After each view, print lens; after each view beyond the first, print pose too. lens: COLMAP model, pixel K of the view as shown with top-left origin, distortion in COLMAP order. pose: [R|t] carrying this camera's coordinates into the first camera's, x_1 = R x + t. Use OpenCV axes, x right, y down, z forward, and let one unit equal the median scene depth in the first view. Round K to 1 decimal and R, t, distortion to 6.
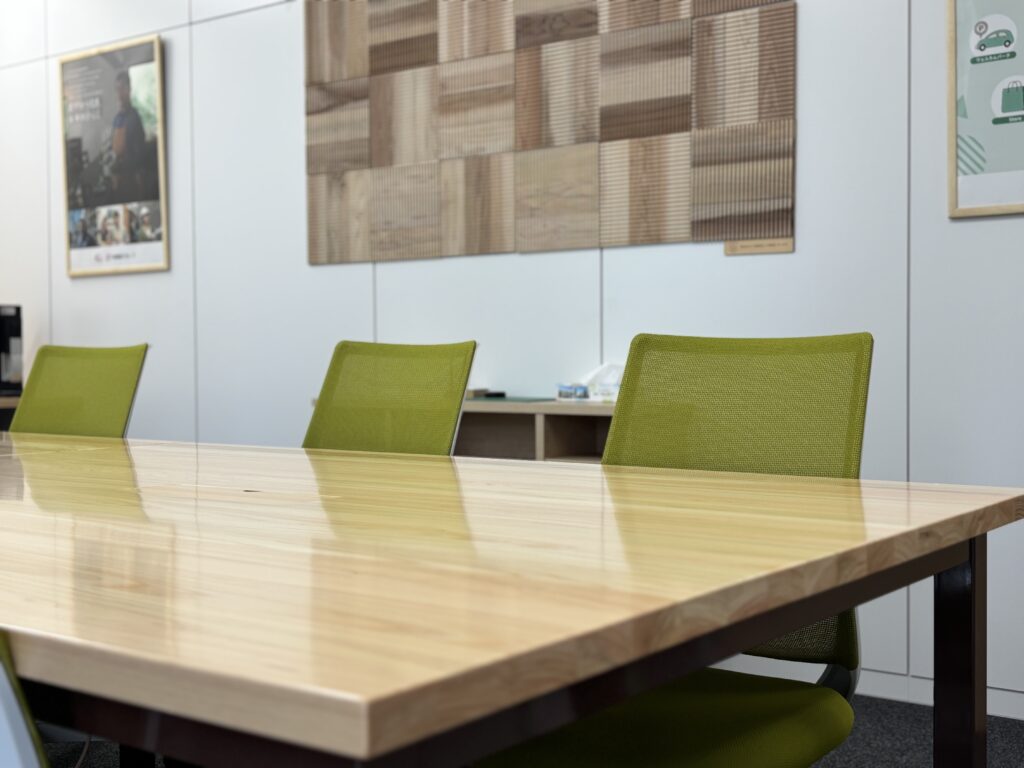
lens RADIAL K [[1274.7, 0, 516.1], [0, 1274.7, 385.1], [0, 0, 1]] dist [0.246991, -0.881966]
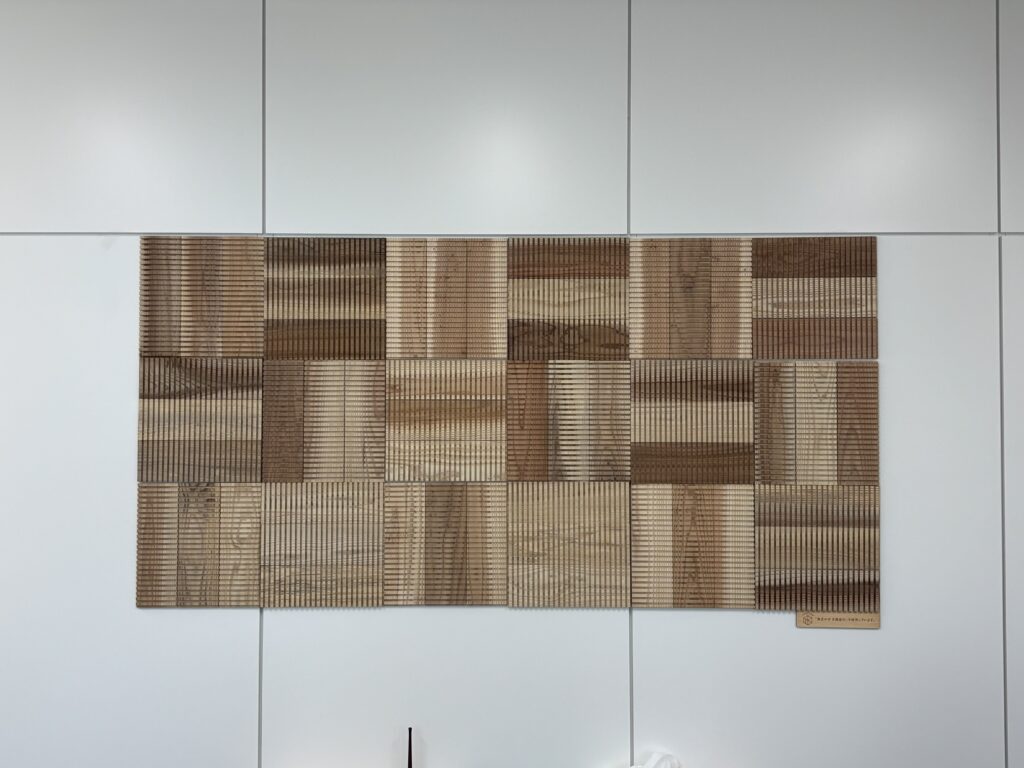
lens RADIAL K [[1274.7, 0, 516.1], [0, 1274.7, 385.1], [0, 0, 1]] dist [0.246991, -0.881966]
pose [[0.809087, 0.021718, 0.587288, -0.459197], [0.009969, 0.998666, -0.050666, -0.197216], [-0.587605, 0.046848, 0.807791, 0.336798]]
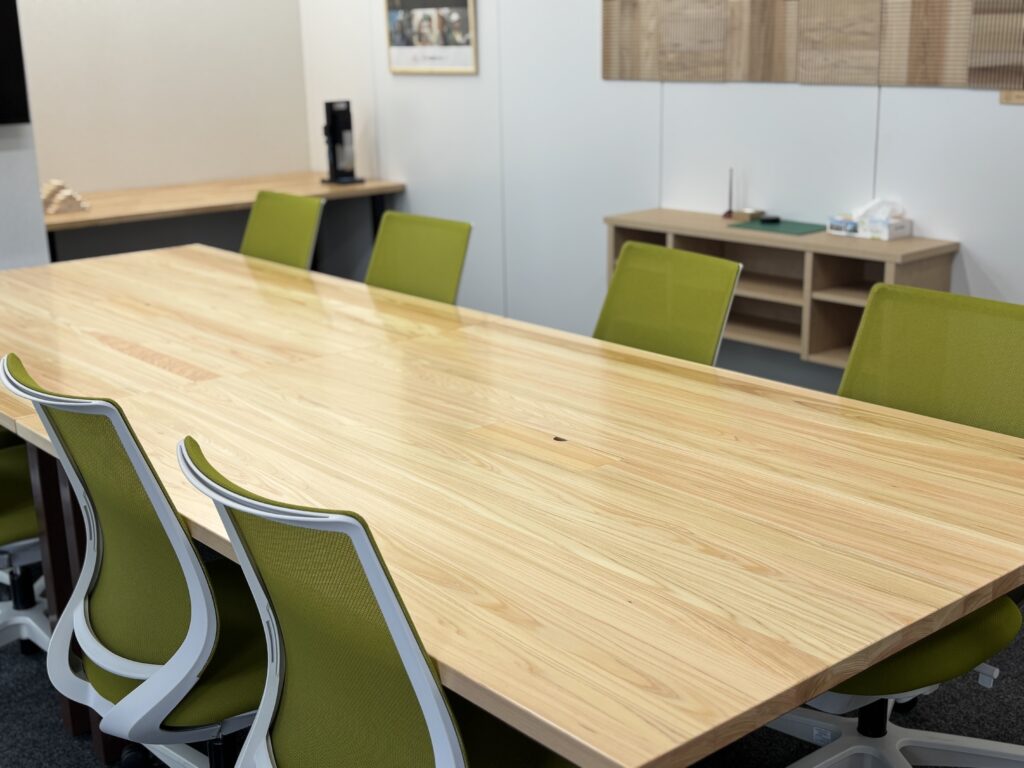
lens RADIAL K [[1291.2, 0, 508.8], [0, 1291.2, 390.6], [0, 0, 1]] dist [0.099834, -0.279168]
pose [[0.973689, 0.044950, -0.223402, 0.019305], [0.012212, 0.968651, 0.248123, -0.124786], [0.227552, -0.244323, 0.942617, -0.120165]]
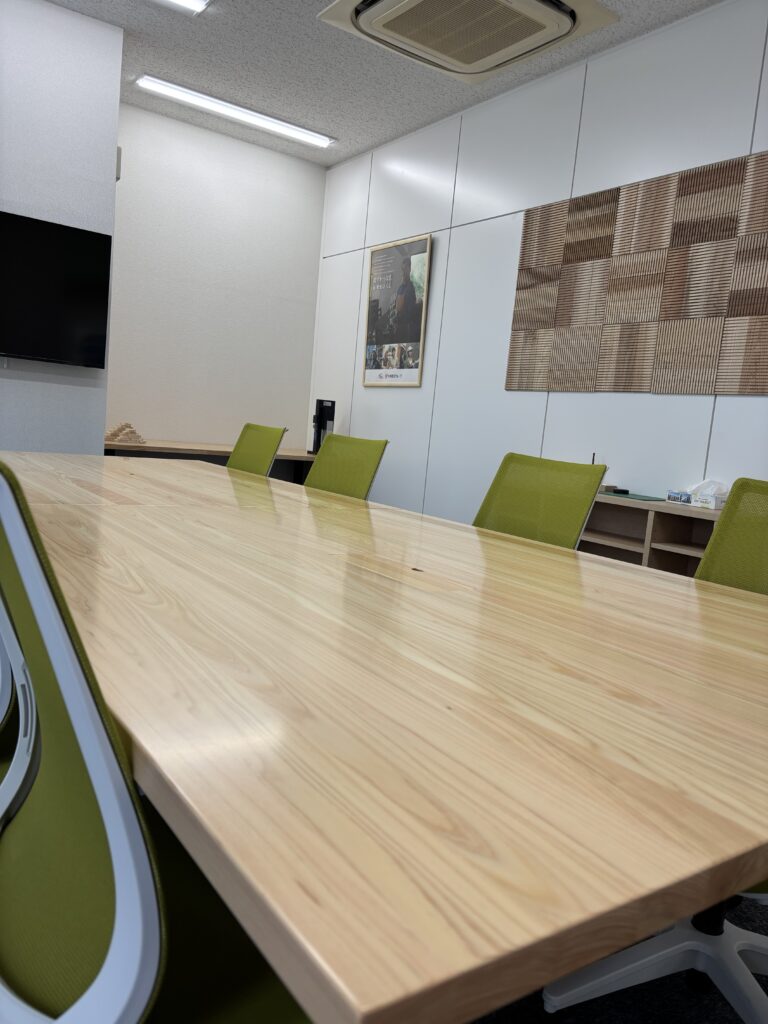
lens RADIAL K [[776.5, 0, 384.0], [0, 776.5, 519.6], [0, 0, 1]] dist [0.047050, -0.049996]
pose [[0.943867, 0.127533, -0.304714, 0.003155], [-0.102195, 0.989948, 0.097771, -0.019486], [0.314120, -0.061143, 0.947412, 0.082201]]
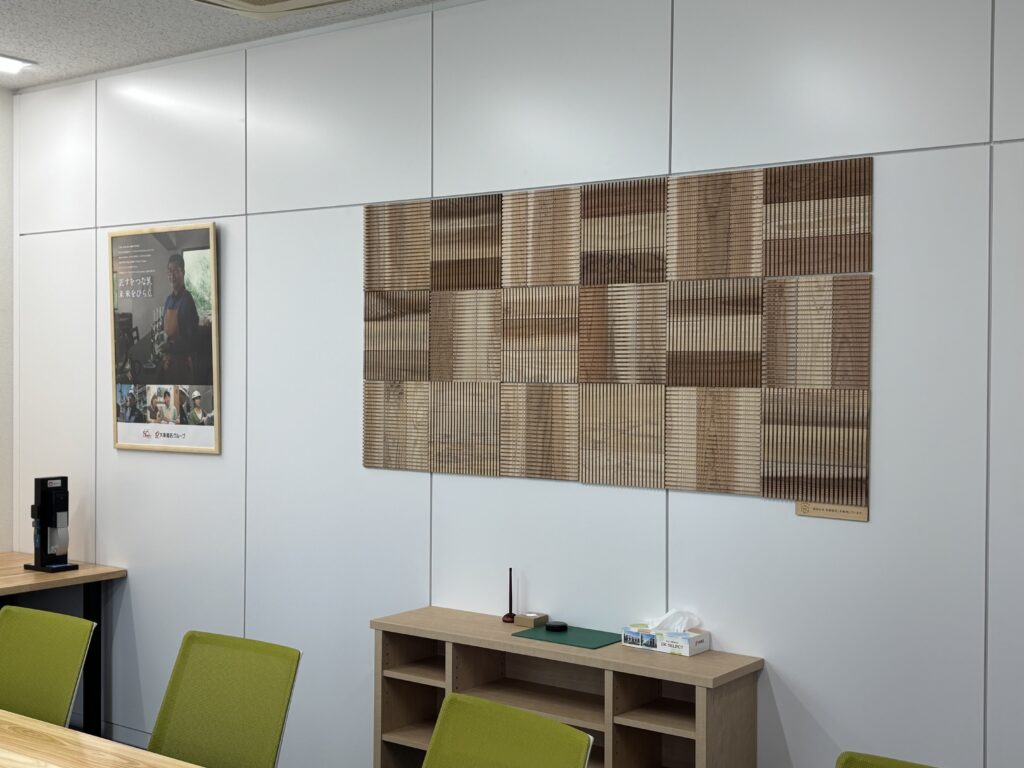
lens RADIAL K [[1274.7, 0, 516.1], [0, 1274.7, 385.1], [0, 0, 1]] dist [0.246991, -0.881966]
pose [[0.999936, 0.011043, 0.002284, -0.051233], [-0.011018, 0.999883, -0.010614, -0.165469], [-0.002401, 0.010589, 0.999941, -0.000443]]
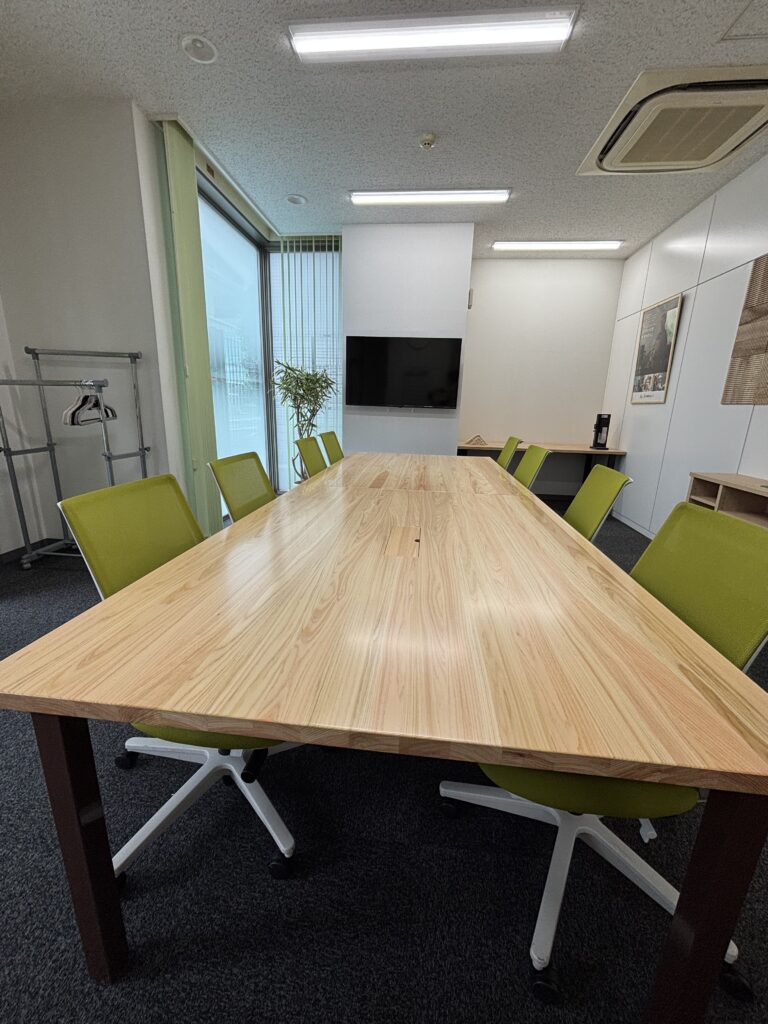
lens RADIAL K [[415.4, 0, 384.0], [0, 415.4, 512.0], [0, 0, 1]] dist [-0.008484, 0.006484]
pose [[0.507167, 0.236146, -0.828865, 0.169897], [-0.052577, 0.968416, 0.243733, -0.066650], [0.860243, -0.080034, 0.503564, 0.217341]]
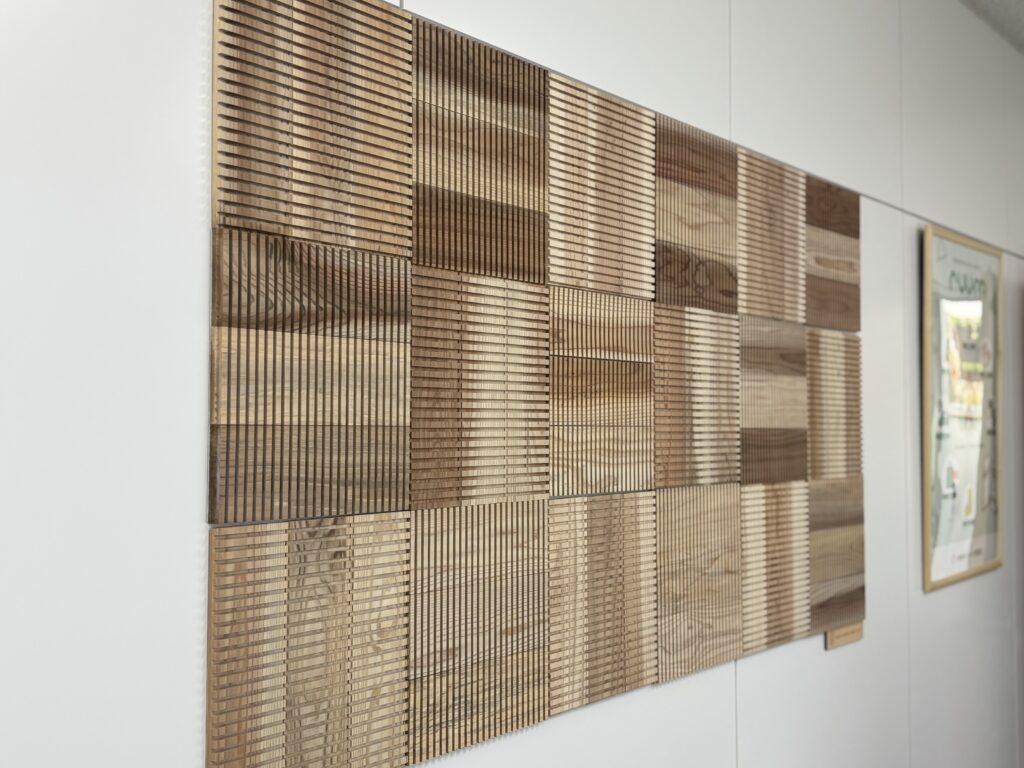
lens RADIAL K [[1274.7, 0, 516.1], [0, 1274.7, 385.1], [0, 0, 1]] dist [0.246991, -0.881966]
pose [[-0.013480, 0.040857, 0.999074, -0.510794], [0.030943, 0.998703, -0.040425, -0.200388], [-0.999430, 0.030369, -0.014726, 1.039549]]
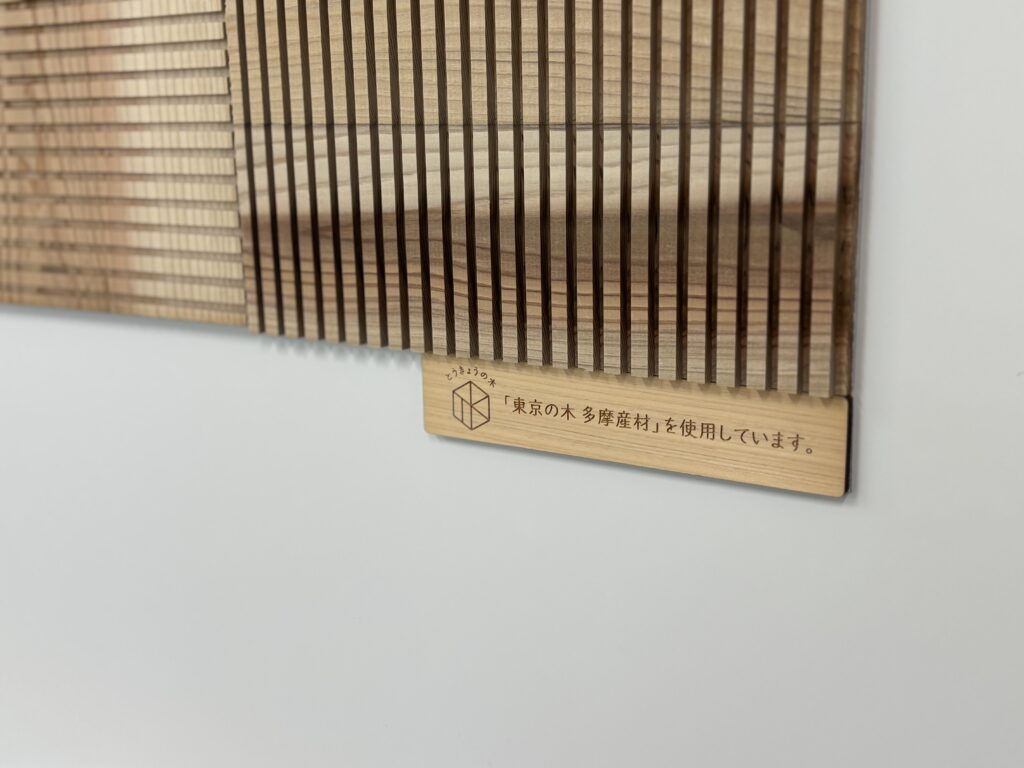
lens RADIAL K [[1274.7, 0, 516.1], [0, 1274.7, 385.1], [0, 0, 1]] dist [0.246991, -0.881966]
pose [[0.997580, -0.031776, 0.061837, 0.143602], [0.019643, 0.982024, 0.187733, -0.122249], [-0.066691, -0.186064, 0.980272, 0.730672]]
